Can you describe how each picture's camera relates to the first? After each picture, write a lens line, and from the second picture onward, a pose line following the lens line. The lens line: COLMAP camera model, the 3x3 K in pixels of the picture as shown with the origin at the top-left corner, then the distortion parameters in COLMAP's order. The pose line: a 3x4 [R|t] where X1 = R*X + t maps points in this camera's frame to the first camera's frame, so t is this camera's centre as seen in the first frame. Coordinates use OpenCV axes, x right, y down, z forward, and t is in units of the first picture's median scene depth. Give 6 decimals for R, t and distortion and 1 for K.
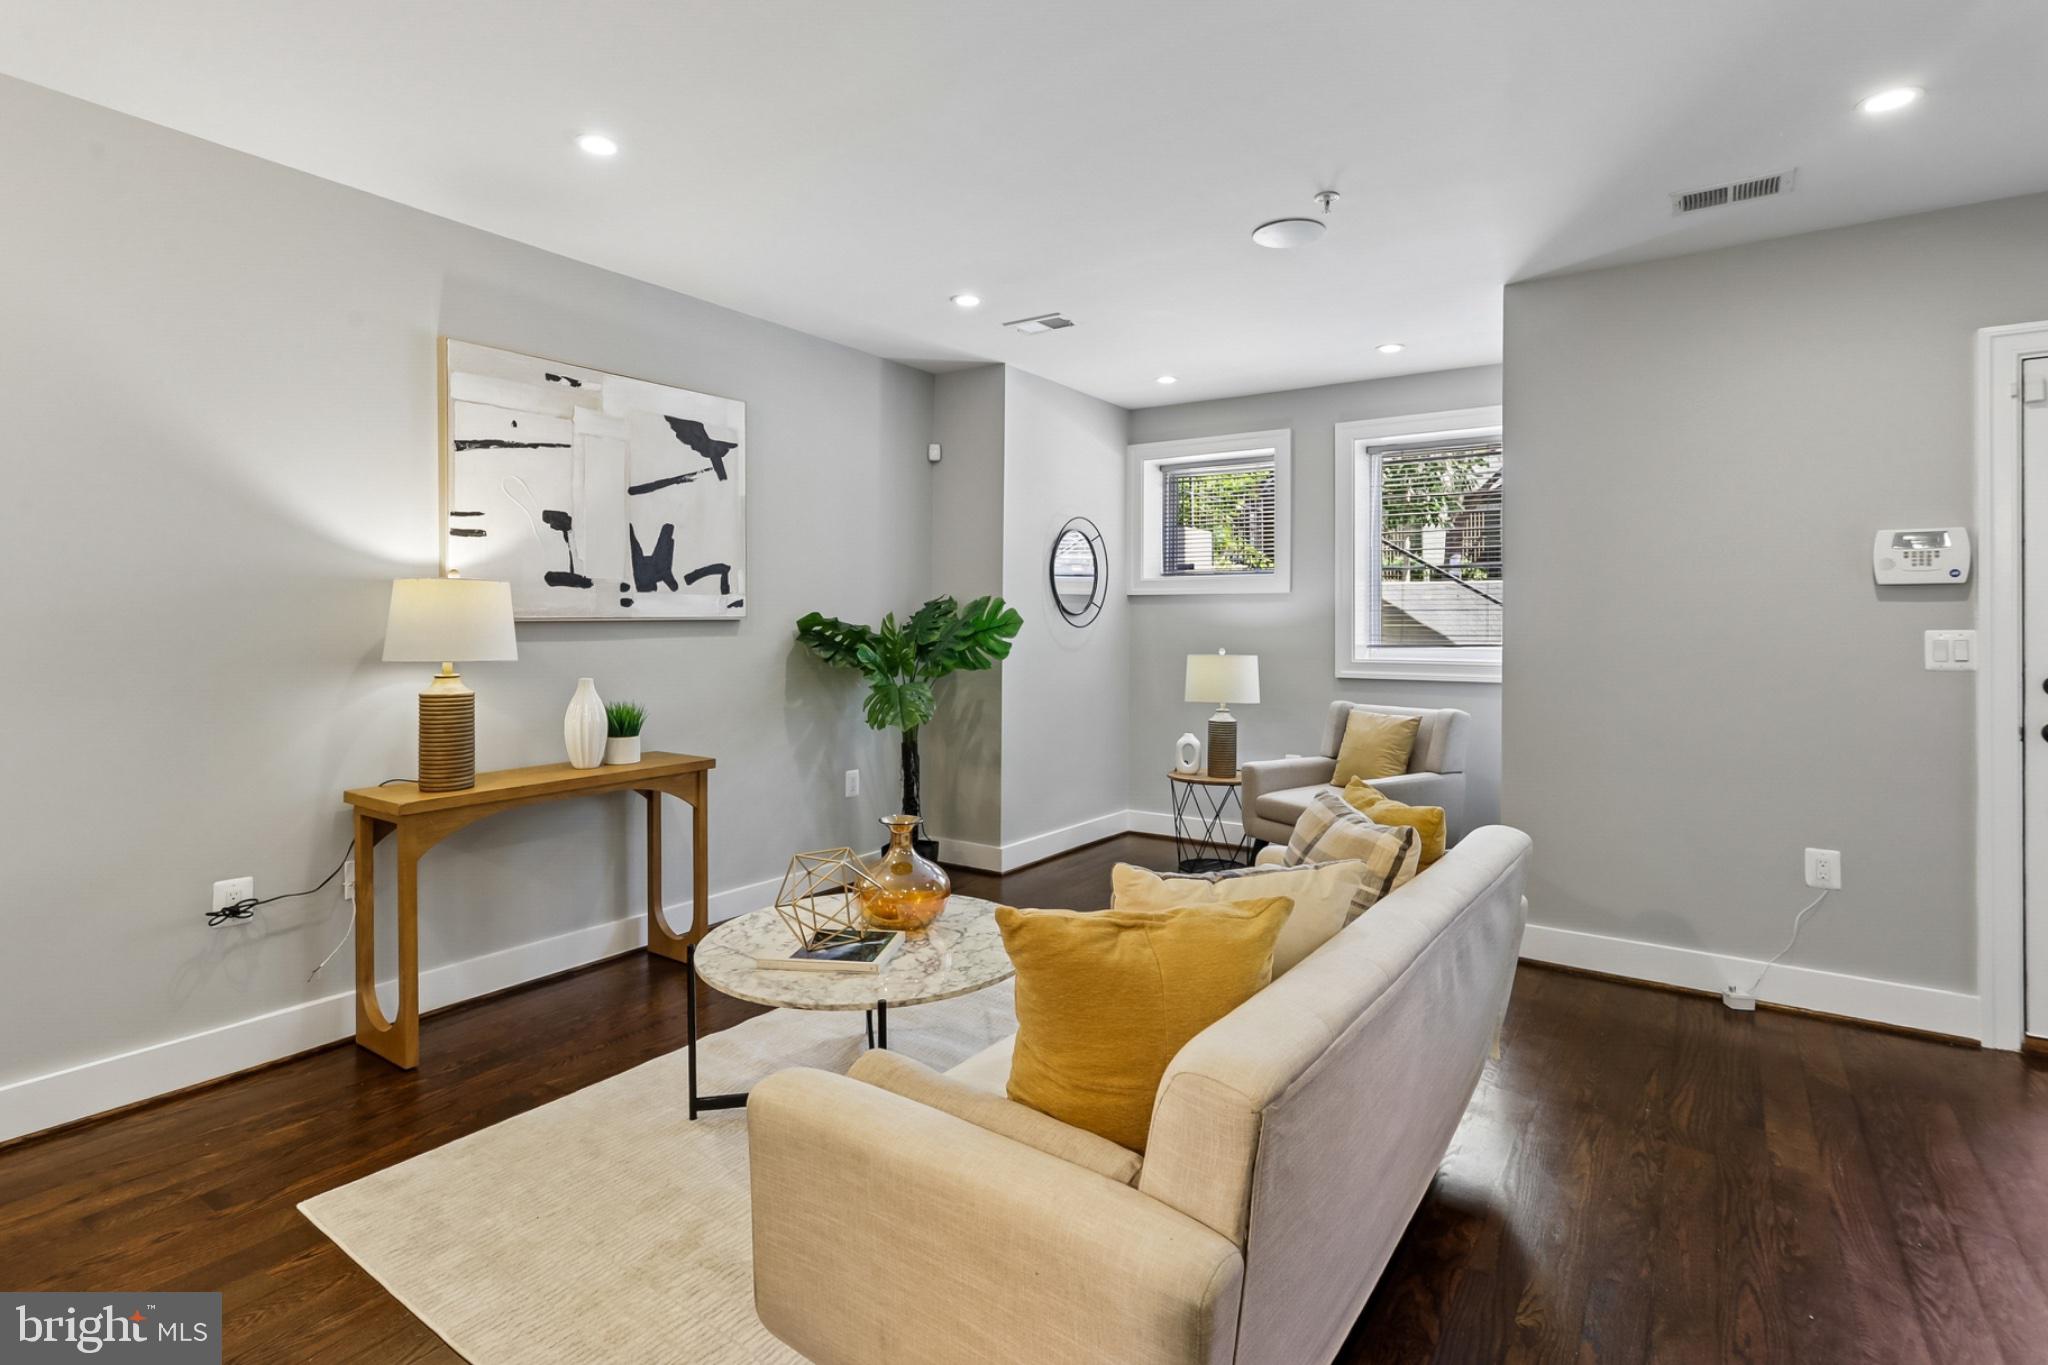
lens RADIAL K [[1000.0, 0, 1027.0], [0, 1000.0, 596.7], [0, 0, 1]] dist [-0.000370, 0.006747]
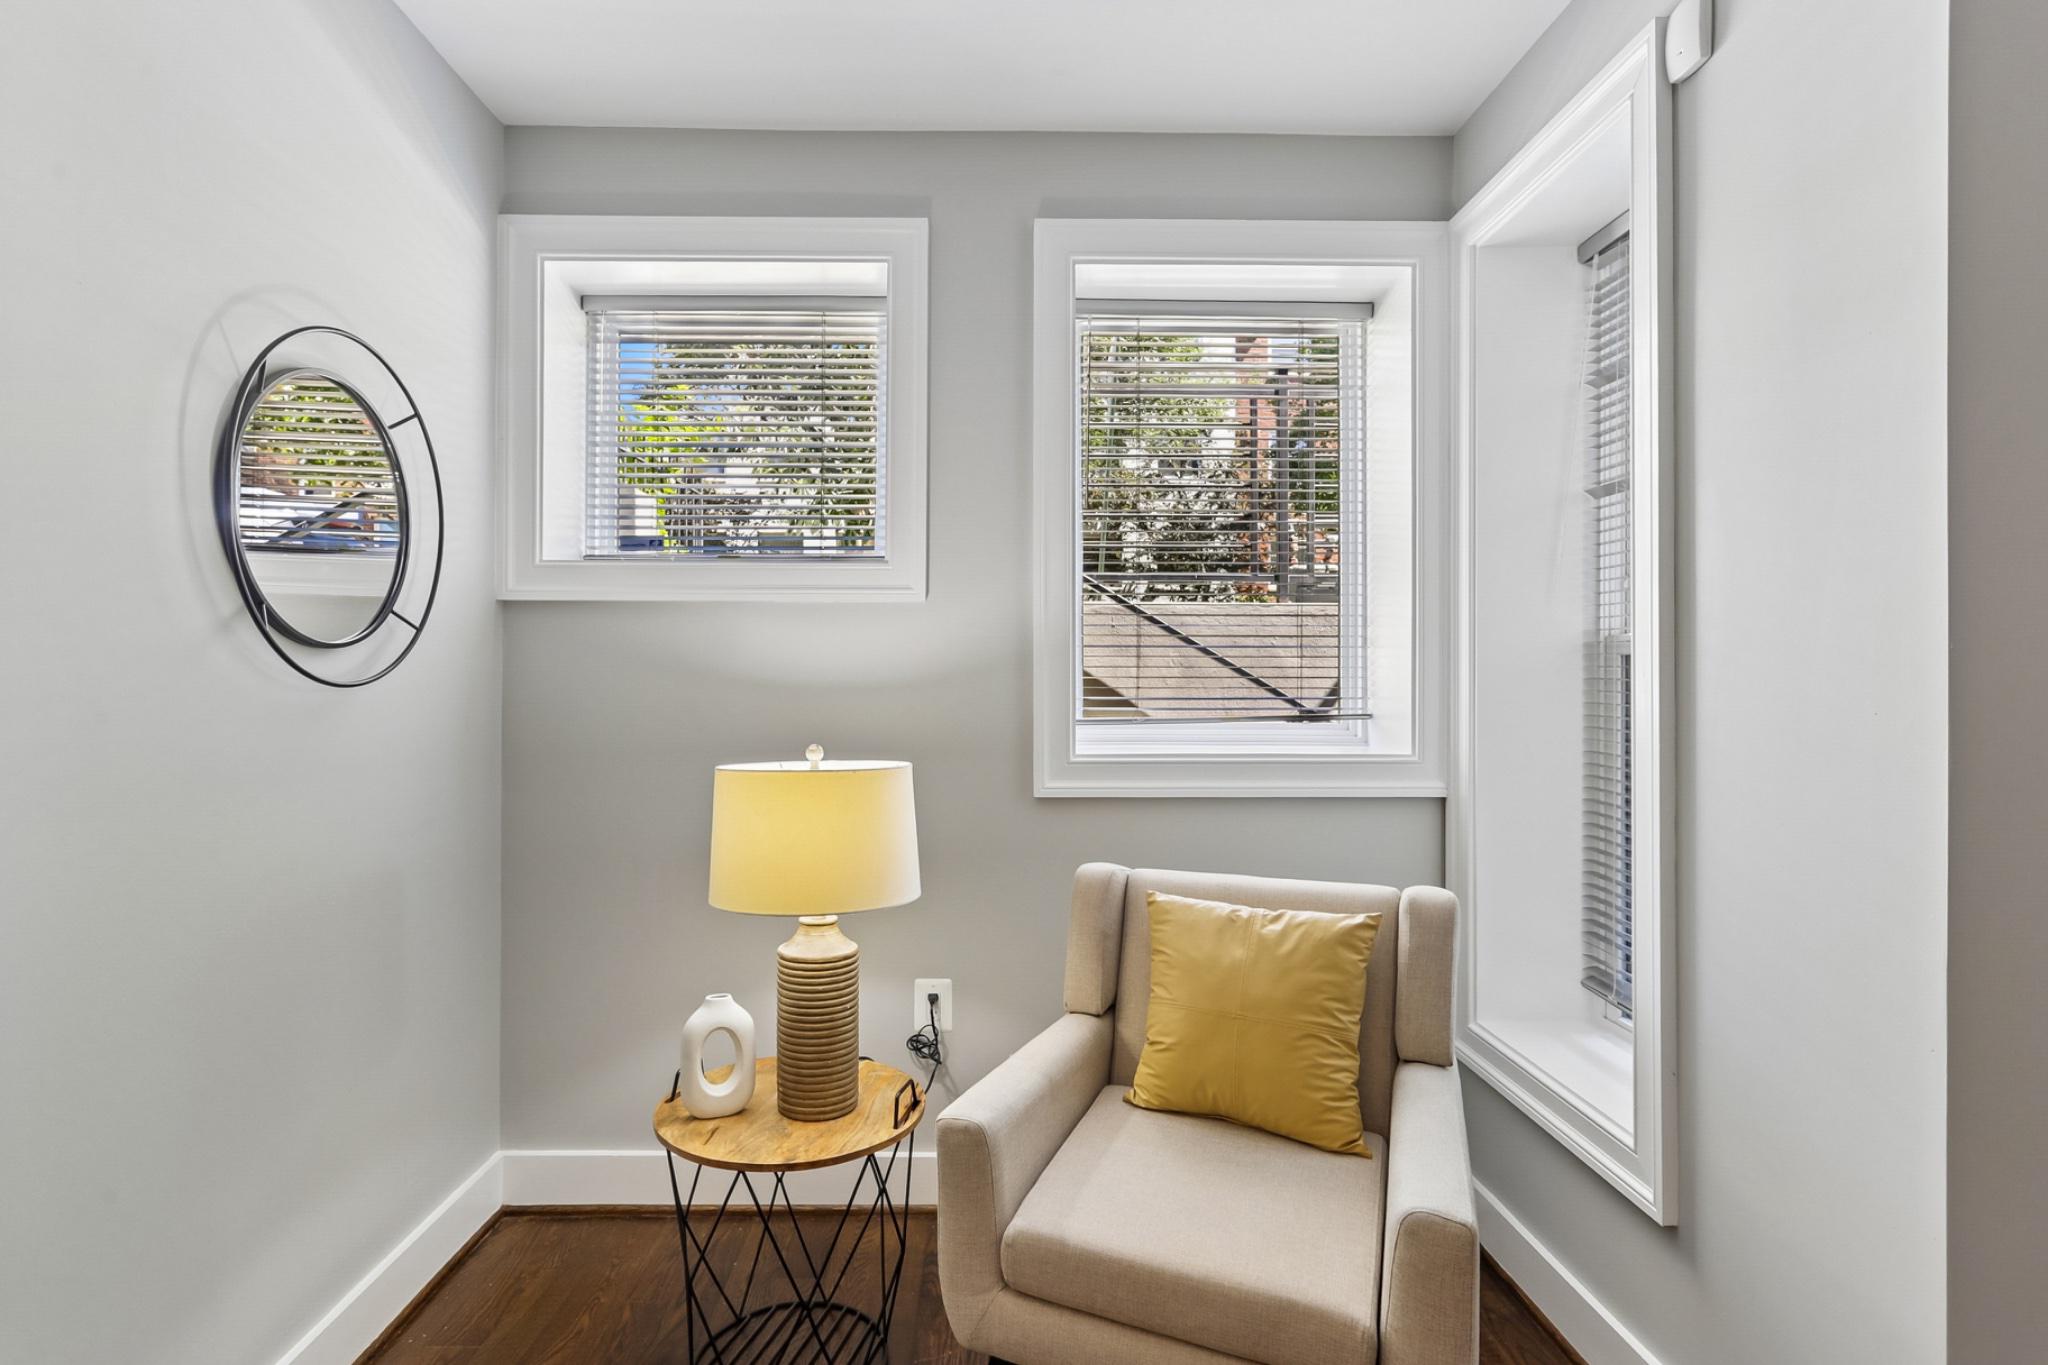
lens RADIAL K [[1000.0, 0, 1006.2], [0, 1000.0, 673.5], [0, 0, 1]] dist [-0.000370, 0.006747]
pose [[0.814577, -0.001281, 0.580053, 0.054605], [-0.016132, 0.999561, 0.024862, 0.020986], [-0.579831, -0.029609, 0.814199, 0.861590]]
